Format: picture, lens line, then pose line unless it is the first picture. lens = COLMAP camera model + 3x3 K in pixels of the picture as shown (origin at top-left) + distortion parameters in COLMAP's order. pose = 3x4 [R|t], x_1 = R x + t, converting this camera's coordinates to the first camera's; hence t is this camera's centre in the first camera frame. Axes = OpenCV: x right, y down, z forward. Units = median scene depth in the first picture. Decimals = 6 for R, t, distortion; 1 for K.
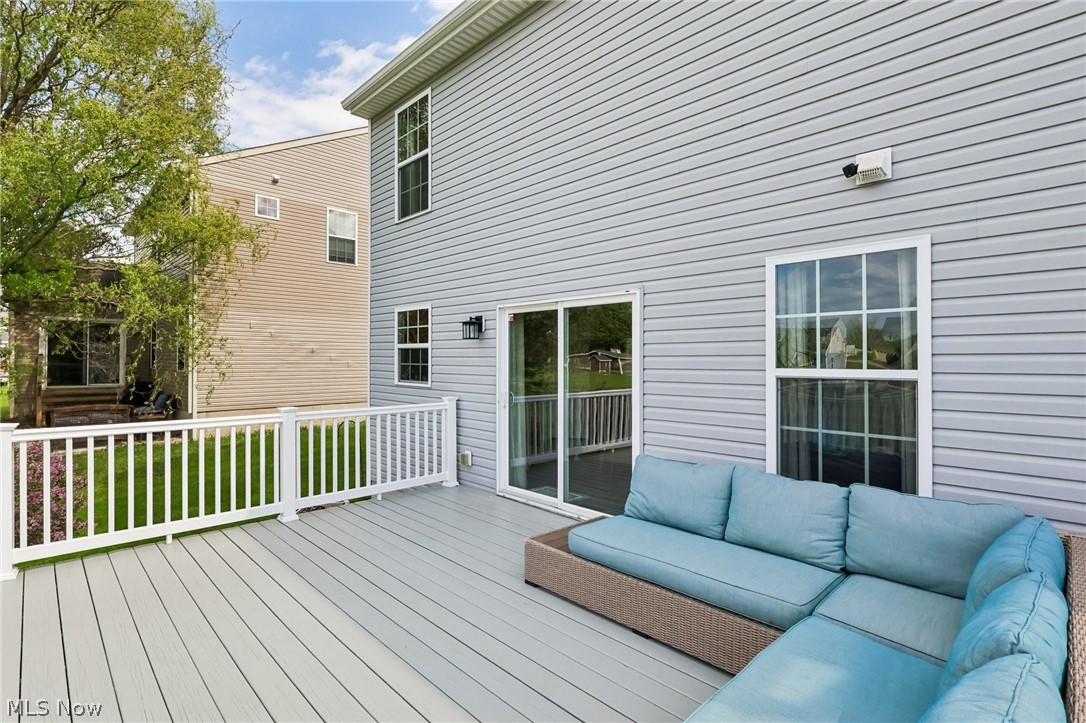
lens RADIAL K [[506.5, 0, 546.9], [0, 506.5, 358.4], [0, 0, 1]] dist [-0.002680, 0.002302]
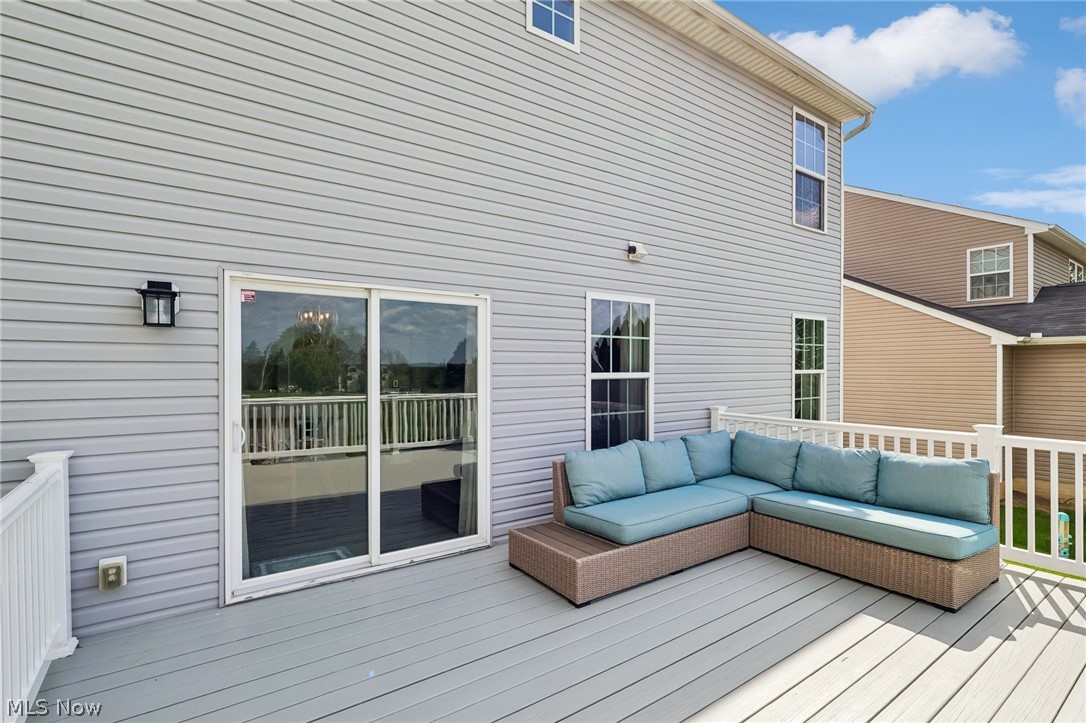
lens RADIAL K [[506.5, 0, 541.1], [0, 506.5, 370.5], [0, 0, 1]] dist [-0.002680, 0.002302]
pose [[0.186034, -0.005243, 0.982529, -0.984807], [0.001628, 0.999986, 0.005028, 0.006059], [-0.982542, 0.000665, 0.186040, 0.919746]]
